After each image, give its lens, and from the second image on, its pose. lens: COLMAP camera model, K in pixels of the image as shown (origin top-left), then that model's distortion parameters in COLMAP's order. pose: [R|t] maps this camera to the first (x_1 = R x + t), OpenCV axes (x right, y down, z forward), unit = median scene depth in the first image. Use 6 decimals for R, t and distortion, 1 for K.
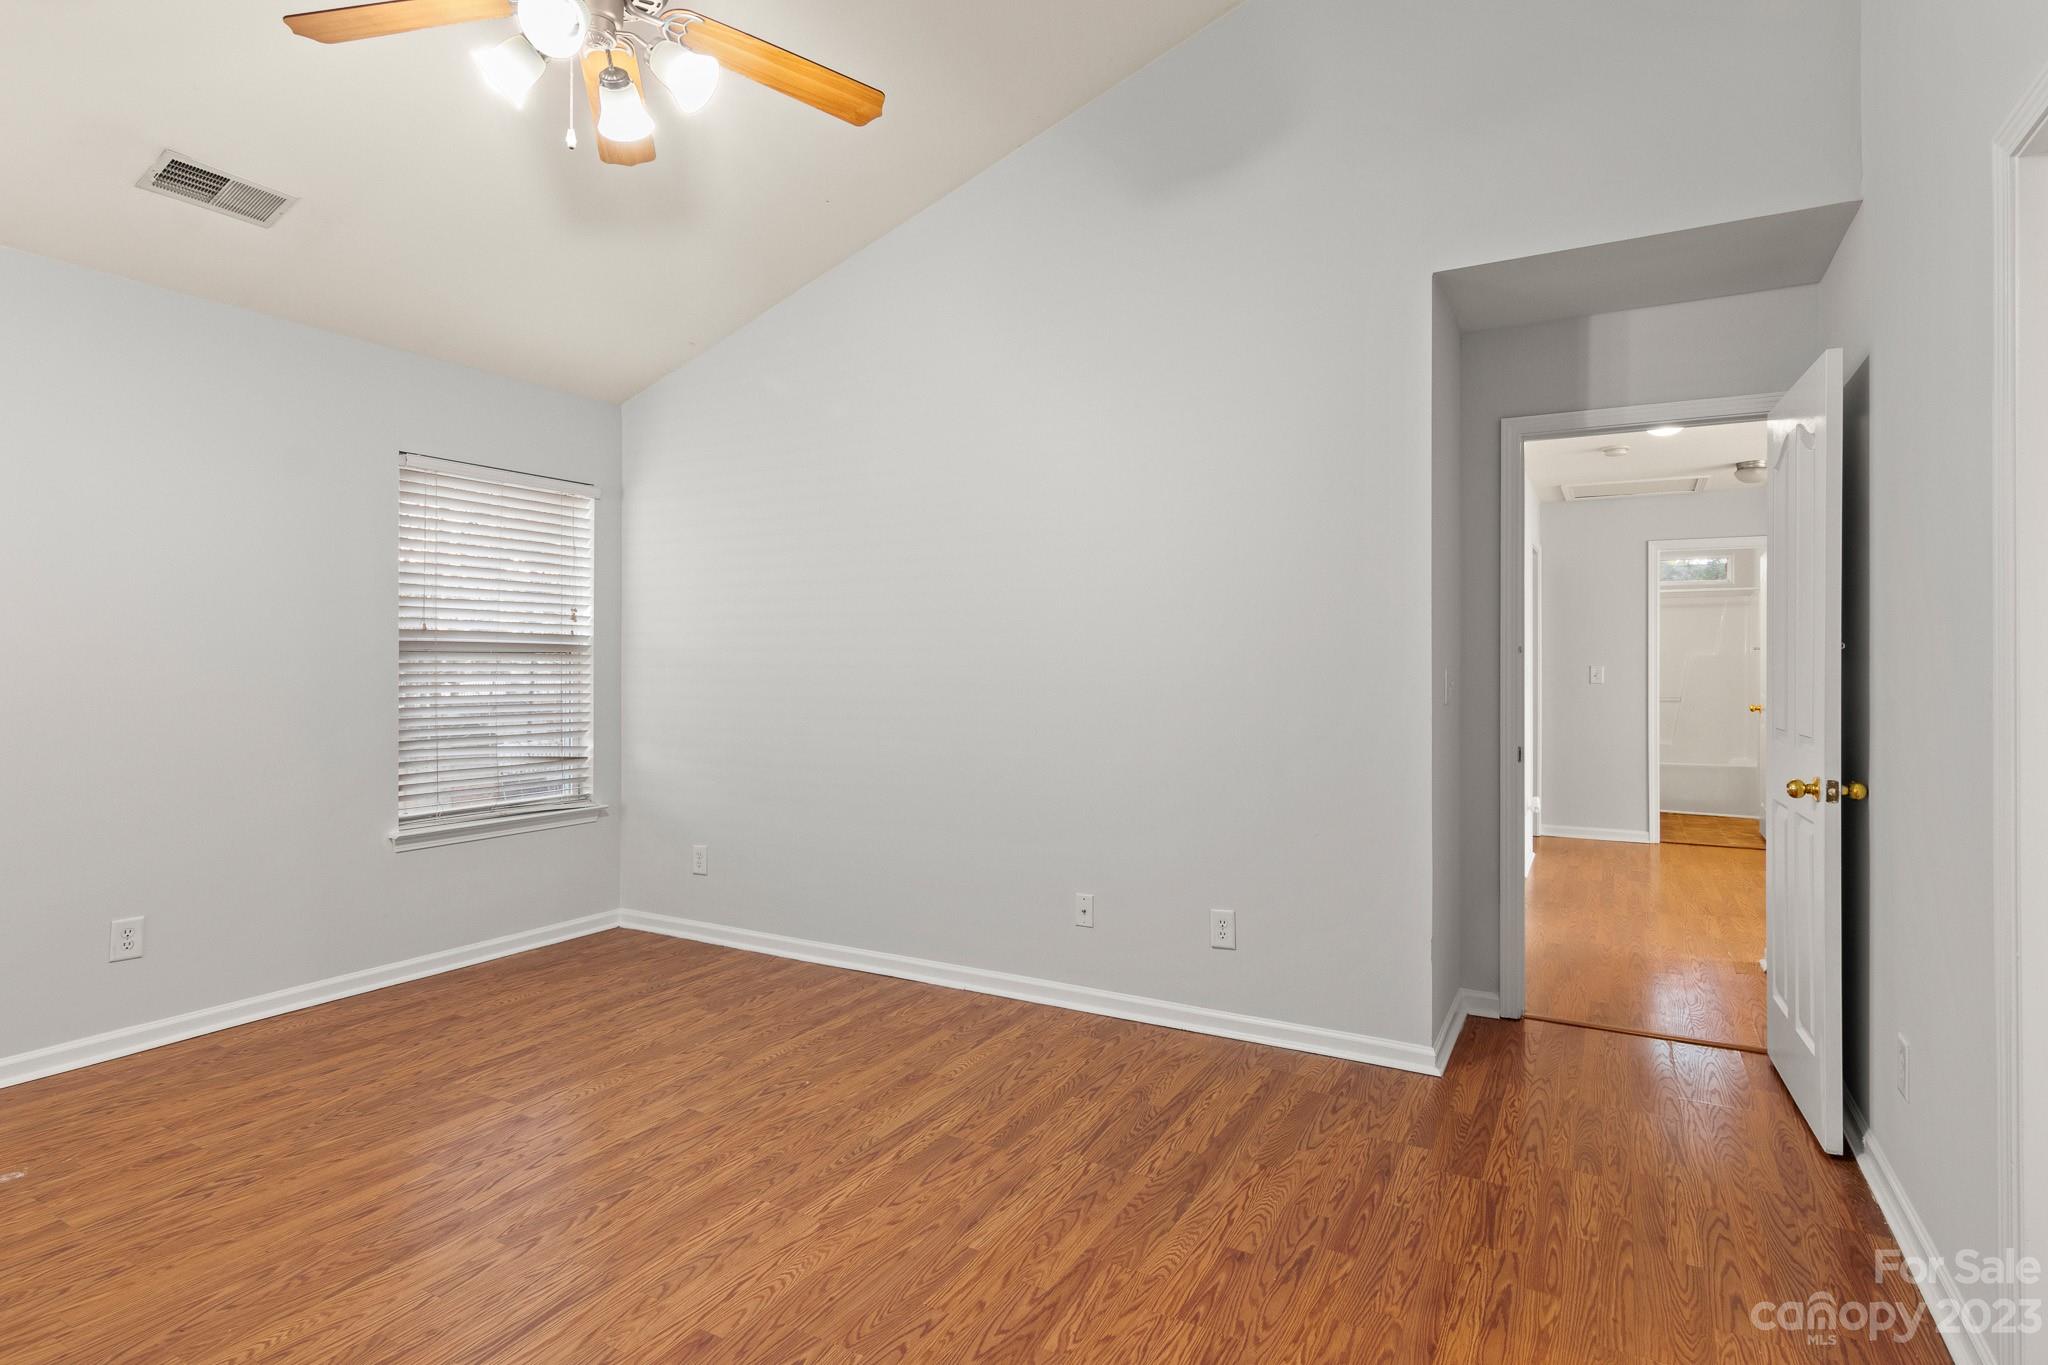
lens RADIAL K [[1070.1, 0, 1028.9], [0, 1070.1, 652.7], [0, 0, 1]] dist [-0.001532, 0.003133]
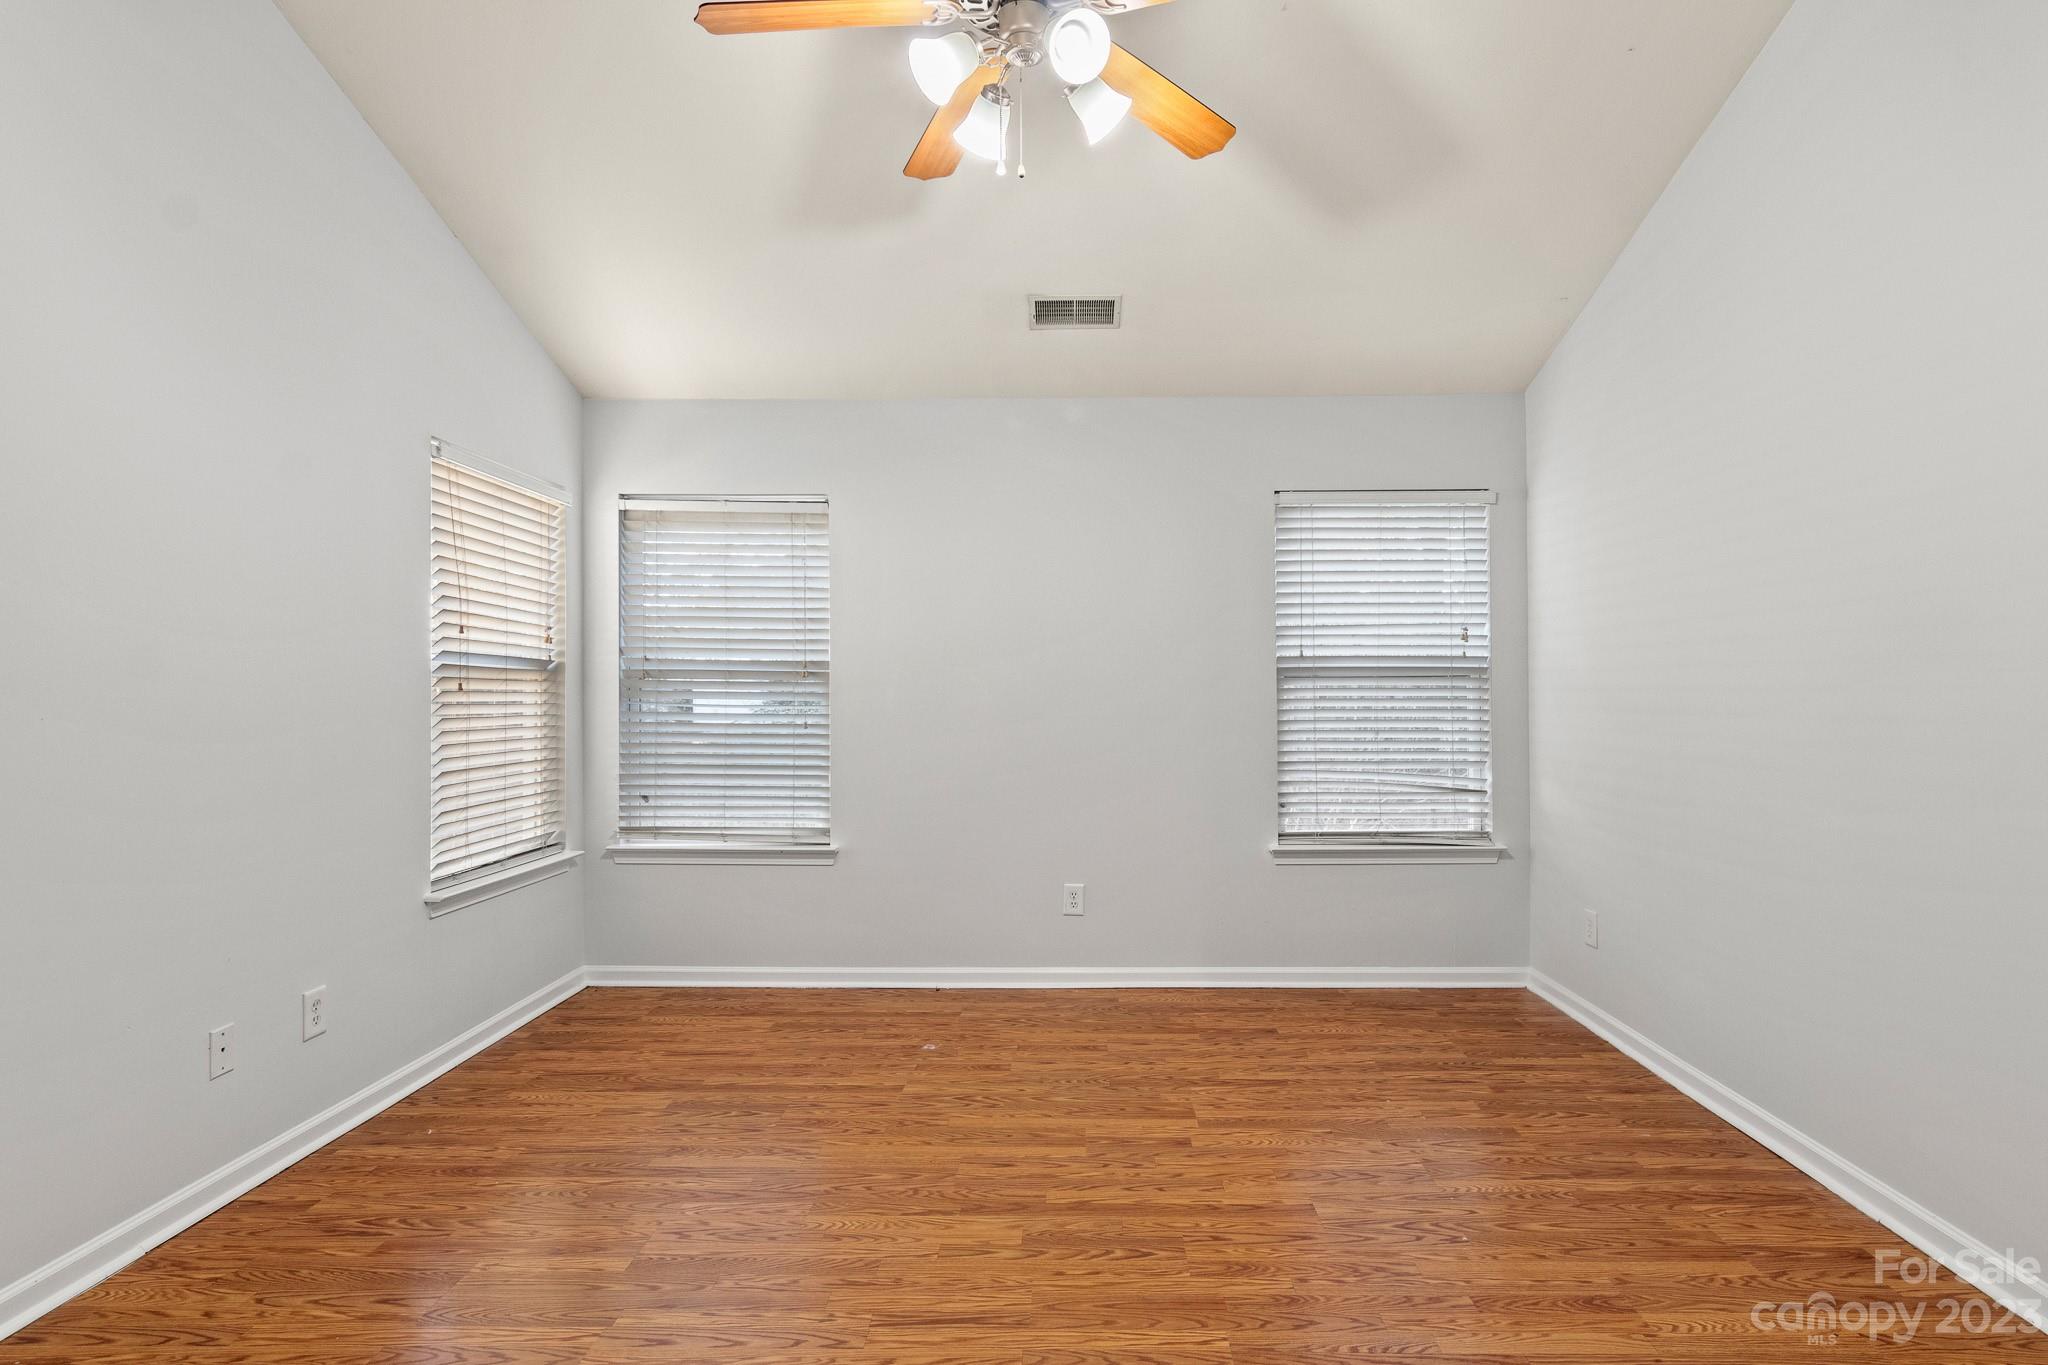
lens RADIAL K [[1070.1, 0, 1053.4], [0, 1070.1, 676.2], [0, 0, 1]] dist [-0.001532, 0.003133]
pose [[0.471785, -0.015202, -0.881582, 0.311047], [0.014723, 0.999848, -0.009362, 0.005230], [0.881590, -0.008563, 0.471937, 0.364871]]
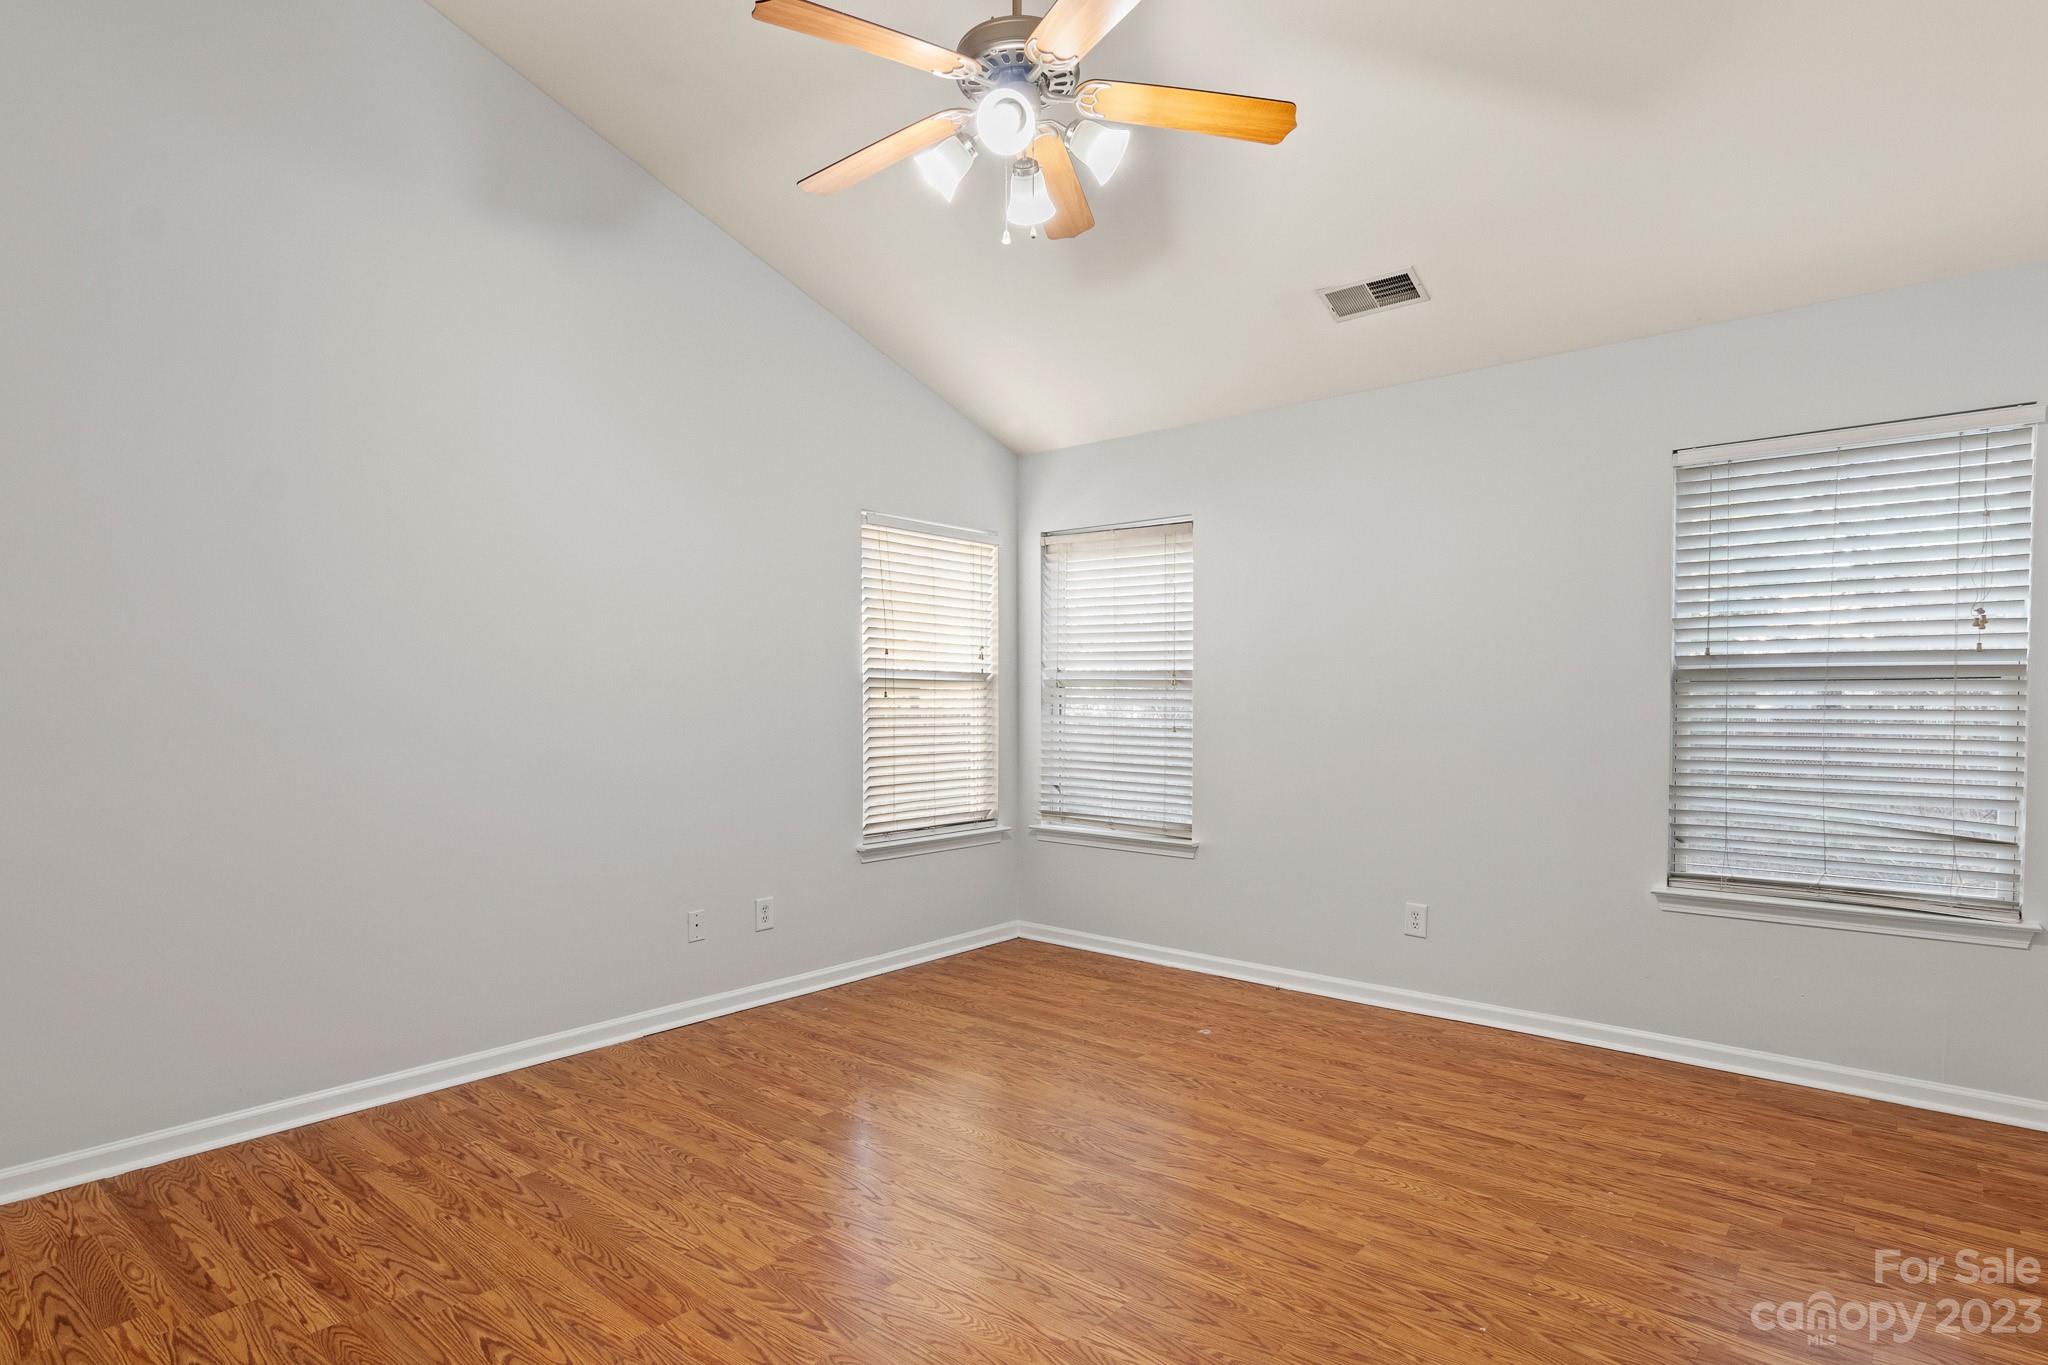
lens RADIAL K [[1070.1, 0, 1010.4], [0, 1070.1, 728.3], [0, 0, 1]] dist [-0.001532, 0.003133]
pose [[-0.198885, 0.026509, -0.979664, 0.460371], [0.013592, 0.999613, 0.024289, 0.009963], [0.979929, -0.008485, -0.199168, 0.798152]]
